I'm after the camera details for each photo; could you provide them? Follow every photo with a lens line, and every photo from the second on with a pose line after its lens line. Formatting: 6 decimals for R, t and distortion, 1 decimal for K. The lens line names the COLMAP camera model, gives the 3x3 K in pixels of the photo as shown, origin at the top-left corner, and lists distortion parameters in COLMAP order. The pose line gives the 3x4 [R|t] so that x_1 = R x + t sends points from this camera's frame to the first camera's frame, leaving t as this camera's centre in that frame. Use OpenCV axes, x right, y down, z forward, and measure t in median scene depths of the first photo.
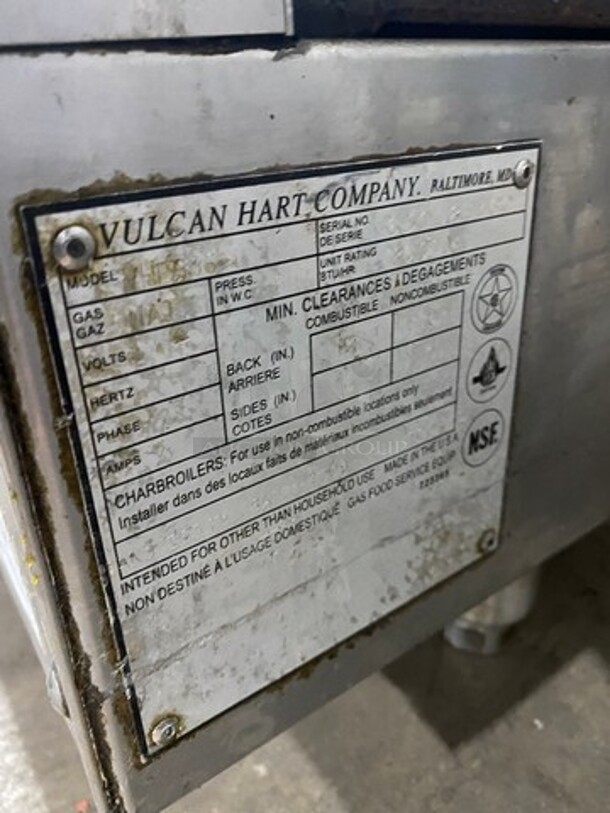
lens RADIAL K [[643.2, 0, 305.0], [0, 643.2, 406.5], [0, 0, 1]] dist [0.012230, 0.001860]
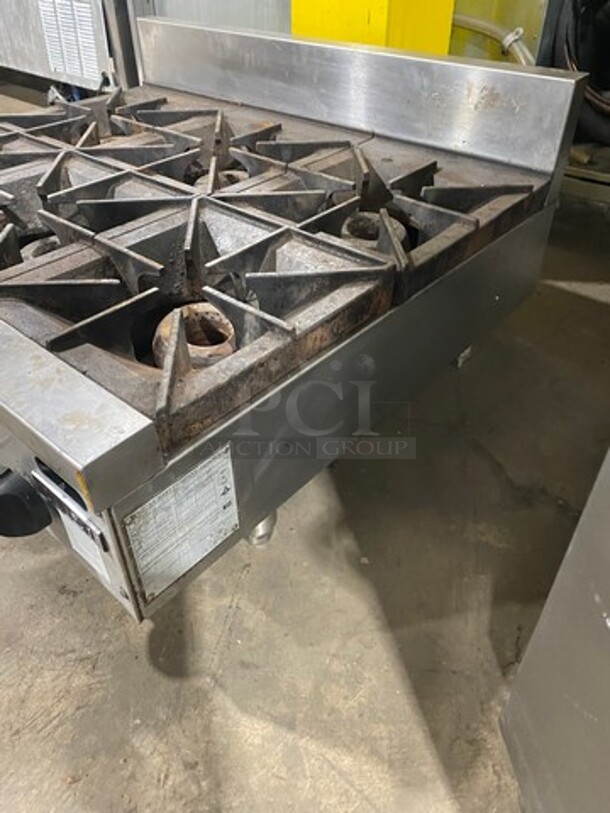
lens RADIAL K [[643.2, 0, 305.0], [0, 643.2, 406.5], [0, 0, 1]] dist [0.012230, 0.001860]
pose [[0.971354, -0.120017, 0.205105, 0.040005], [0.072158, 0.971305, 0.226629, -1.461642], [-0.226419, -0.205337, 0.952140, -2.739442]]
